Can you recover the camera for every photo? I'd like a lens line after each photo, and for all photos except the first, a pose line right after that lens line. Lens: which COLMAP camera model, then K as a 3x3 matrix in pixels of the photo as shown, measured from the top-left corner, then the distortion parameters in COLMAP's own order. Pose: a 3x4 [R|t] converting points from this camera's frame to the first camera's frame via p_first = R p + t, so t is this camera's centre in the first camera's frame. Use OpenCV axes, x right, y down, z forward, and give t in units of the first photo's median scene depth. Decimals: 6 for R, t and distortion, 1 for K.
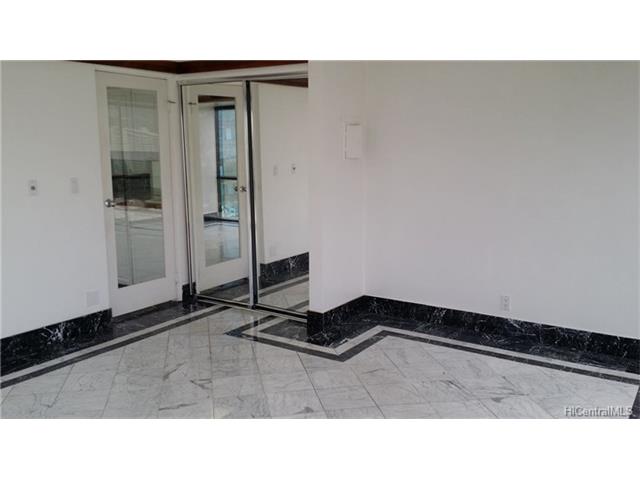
lens RADIAL K [[593.5, 0, 320.0], [0, 593.5, 240.0], [0, 0, 1]] dist [0.002575, -0.022645]
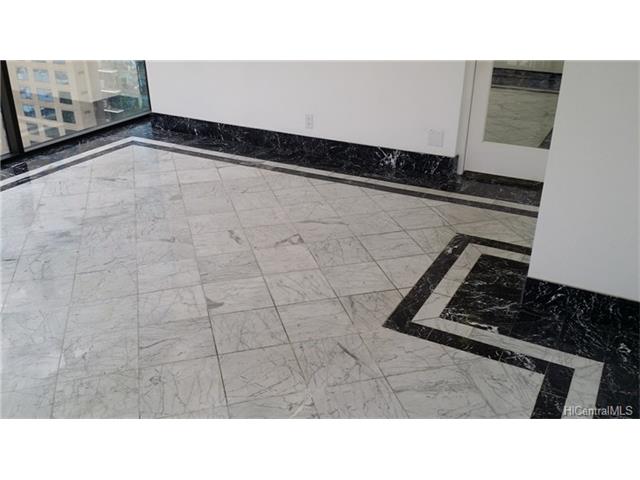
lens RADIAL K [[593.5, 0, 320.0], [0, 593.5, 240.0], [0, 0, 1]] dist [0.002575, -0.022645]
pose [[0.062771, 0.439783, -0.895908, 0.530588], [-0.147647, 0.891892, 0.427467, -0.137619], [0.987046, 0.105445, 0.120918, 0.767084]]
